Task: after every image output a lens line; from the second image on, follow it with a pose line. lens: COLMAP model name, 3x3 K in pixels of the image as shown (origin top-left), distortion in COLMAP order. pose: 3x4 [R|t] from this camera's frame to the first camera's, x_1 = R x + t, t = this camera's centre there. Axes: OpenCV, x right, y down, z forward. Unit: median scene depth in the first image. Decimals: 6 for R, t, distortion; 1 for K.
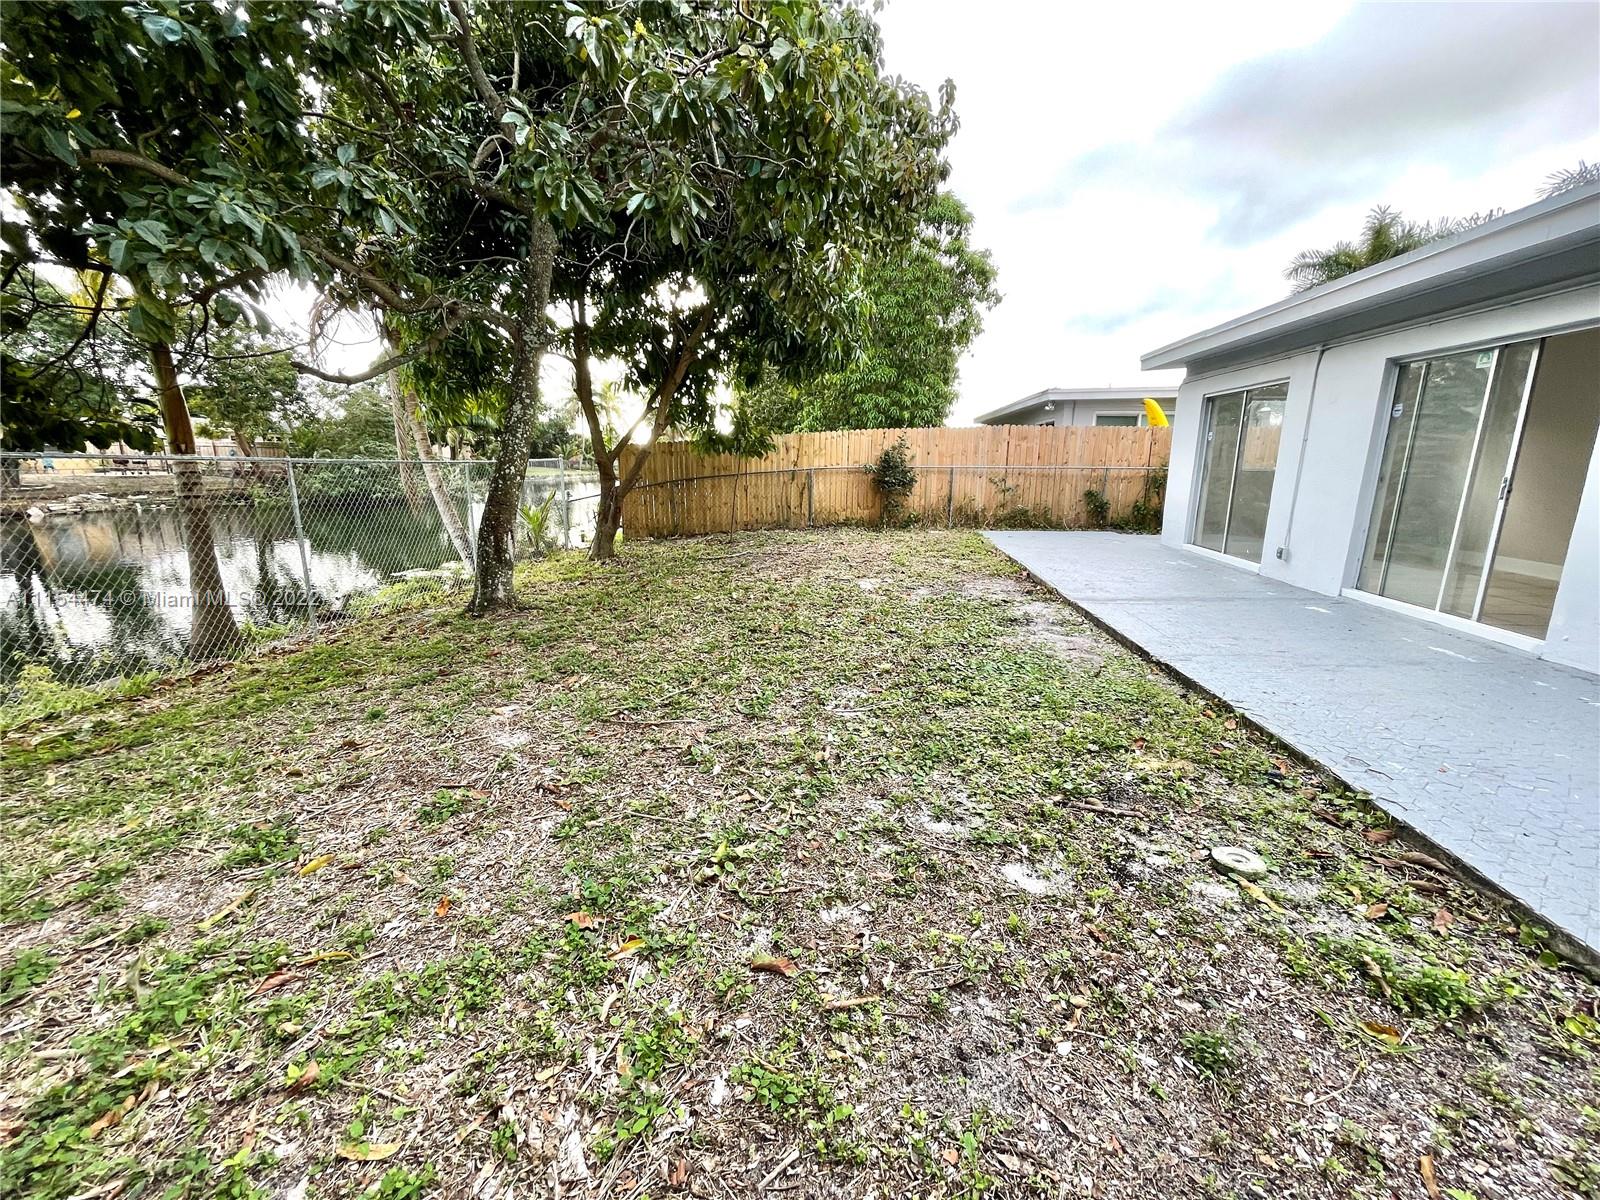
lens RADIAL K [[644.1, 0, 798.9], [0, 644.1, 602.1], [0, 0, 1]] dist [-0.001179, -0.000007]
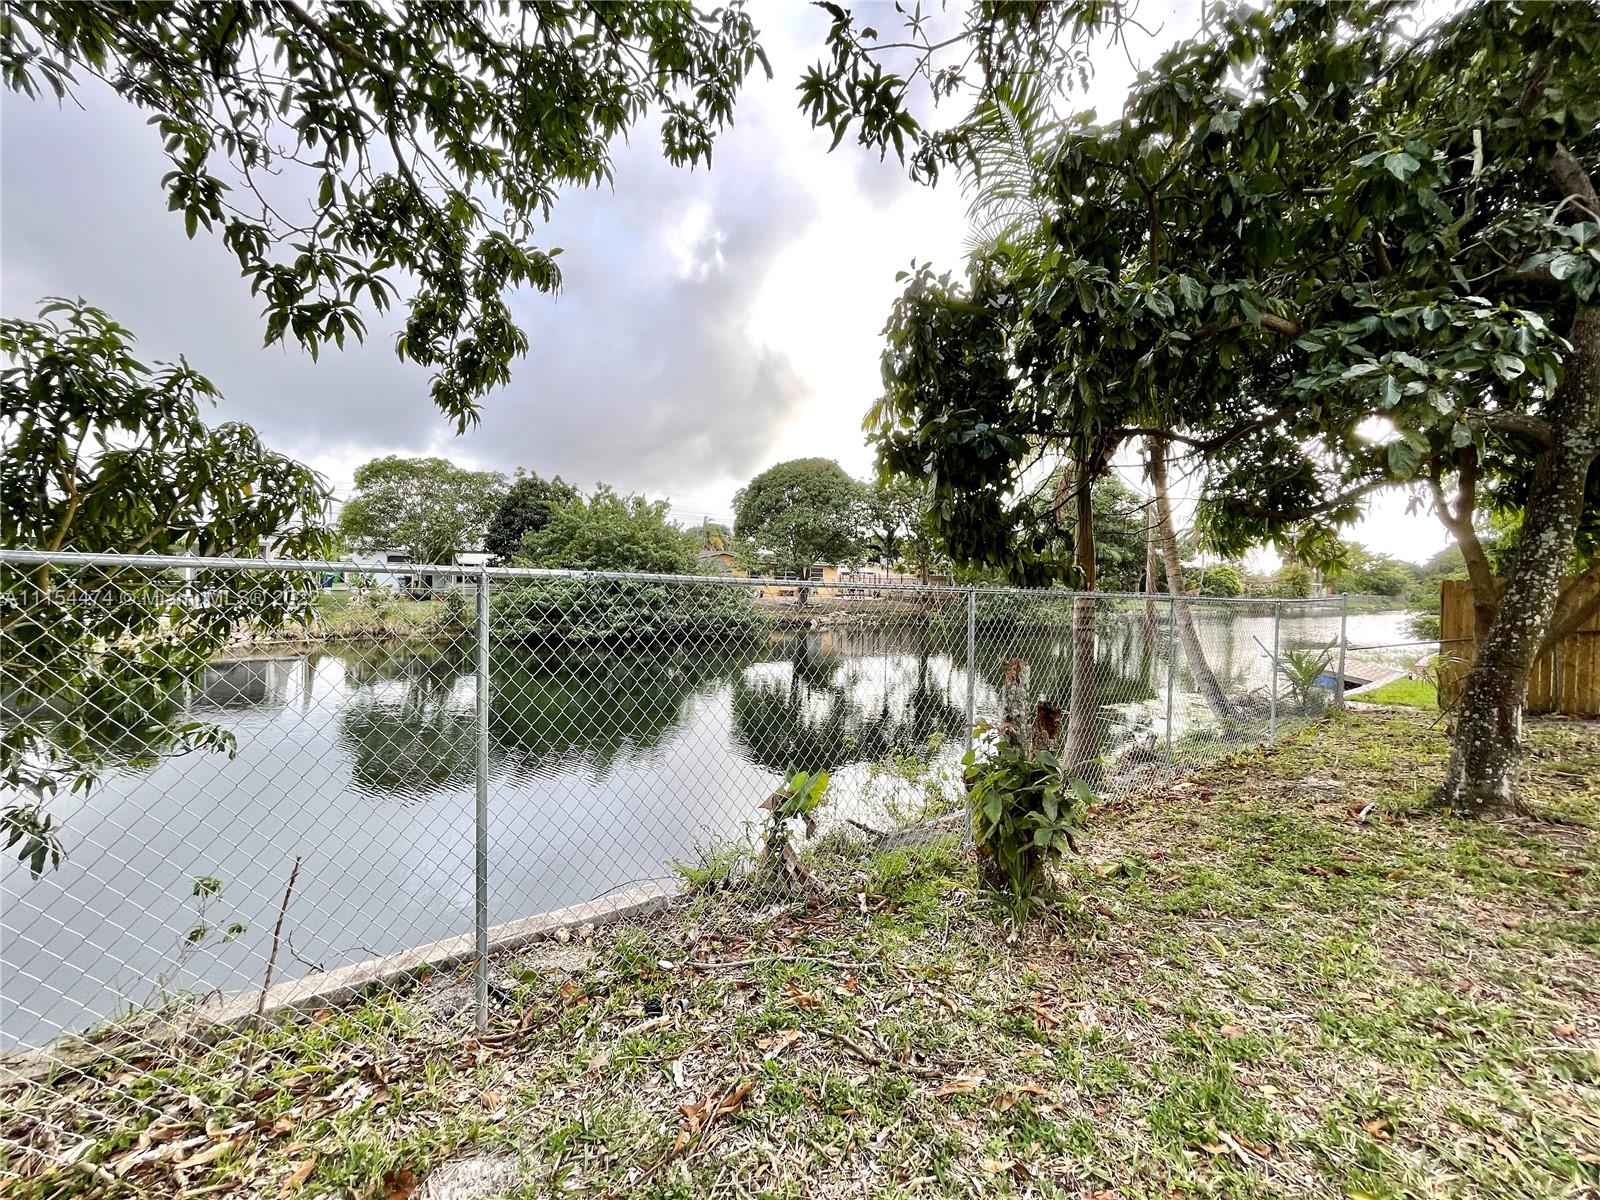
lens RADIAL K [[644.1, 0, 798.4], [0, 644.1, 597.5], [0, 0, 1]] dist [-0.001179, -0.000007]
pose [[0.681853, 0.026469, -0.731010, -0.479097], [-0.177551, 0.975448, -0.130292, 0.009898], [0.709614, 0.218631, 0.669812, -0.072053]]
